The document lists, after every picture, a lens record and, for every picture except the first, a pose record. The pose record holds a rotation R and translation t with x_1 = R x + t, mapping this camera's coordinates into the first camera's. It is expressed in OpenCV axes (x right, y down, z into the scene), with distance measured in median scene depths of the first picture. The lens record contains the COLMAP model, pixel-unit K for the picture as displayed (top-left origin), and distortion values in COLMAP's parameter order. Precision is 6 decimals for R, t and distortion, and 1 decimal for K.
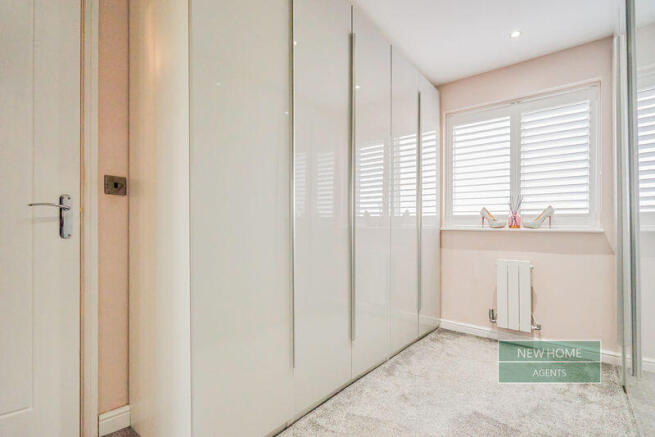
lens RADIAL K [[309.2, 0, 333.5], [0, 309.2, 221.8], [0, 0, 1]] dist [0.000093, -0.001082]
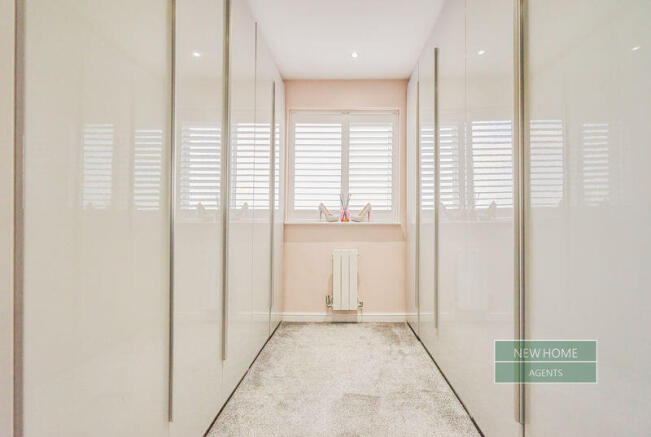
lens RADIAL K [[307.3, 0, 325.5], [0, 307.3, 215.4], [0, 0, 1]] dist [0.000093, -0.001082]
pose [[0.784294, 0.006678, 0.620353, -0.184222], [-0.004695, 0.999977, -0.004829, 0.002770], [-0.620371, 0.000875, 0.784308, 0.148713]]
